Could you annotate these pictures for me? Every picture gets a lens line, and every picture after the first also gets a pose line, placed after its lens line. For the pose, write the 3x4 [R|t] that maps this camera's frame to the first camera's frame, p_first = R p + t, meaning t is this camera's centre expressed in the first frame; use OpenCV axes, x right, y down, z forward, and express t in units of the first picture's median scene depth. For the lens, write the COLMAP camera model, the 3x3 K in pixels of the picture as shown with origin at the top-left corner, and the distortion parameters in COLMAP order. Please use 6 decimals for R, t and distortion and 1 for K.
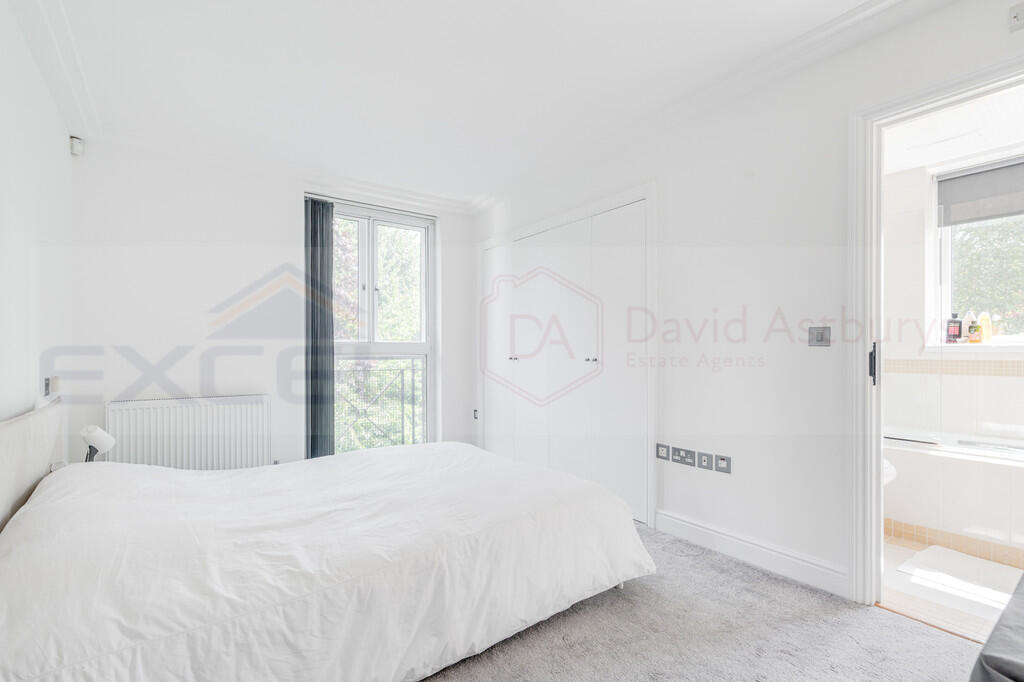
lens RADIAL K [[467.6, 0, 511.9], [0, 467.6, 350.4], [0, 0, 1]] dist [0.003713, 0.001119]
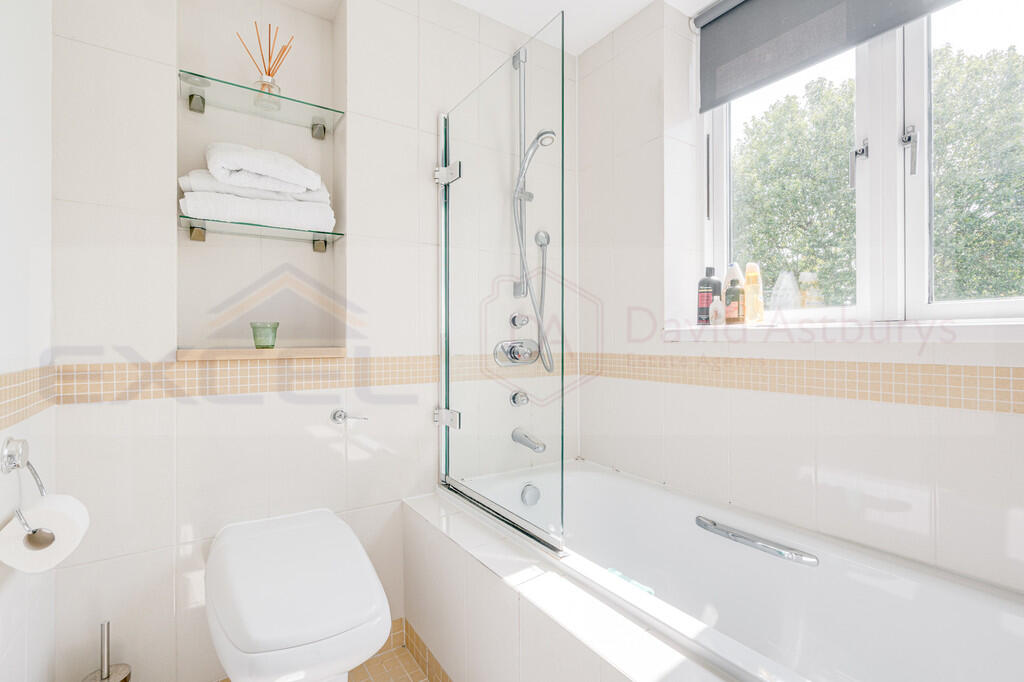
lens RADIAL K [[479.9, 0, 512.0], [0, 479.9, 341.0], [0, 0, 1]] dist [-0.002561, 0.000255]
pose [[0.999437, -0.003199, -0.033392, 0.745527], [0.003378, 0.999980, 0.005295, -0.000865], [0.033374, -0.005404, 0.999428, 0.464993]]
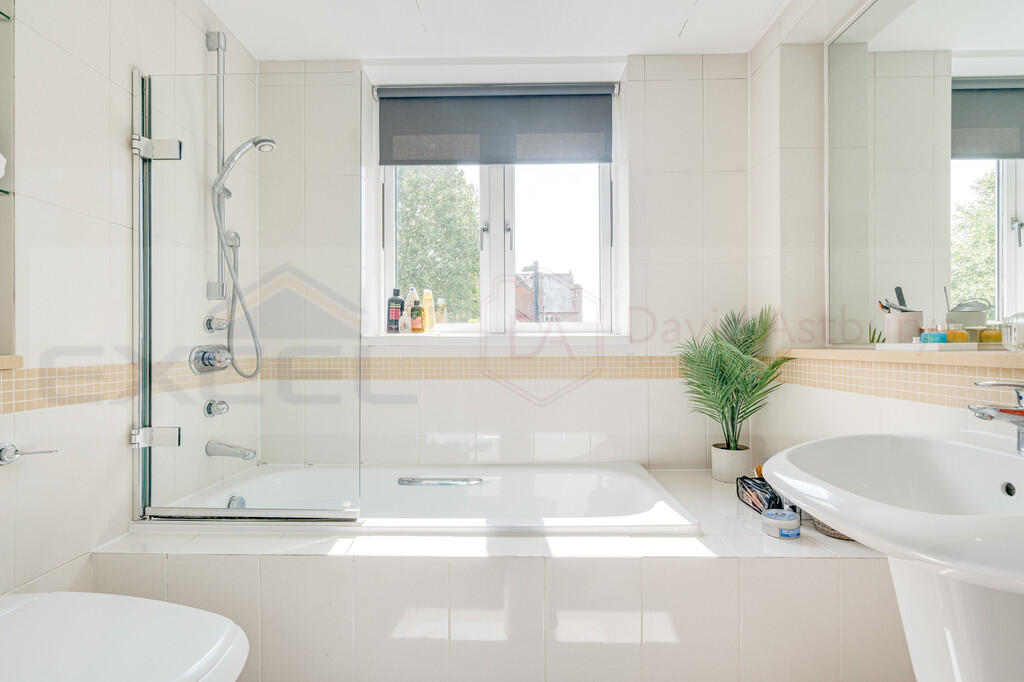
lens RADIAL K [[467.6, 0, 511.9], [0, 467.6, 350.4], [0, 0, 1]] dist [0.003713, 0.001119]
pose [[0.598805, -0.013952, 0.800773, 0.501744], [0.003107, 0.999881, 0.015098, 0.000417], [-0.800889, -0.006552, 0.598777, 0.461927]]
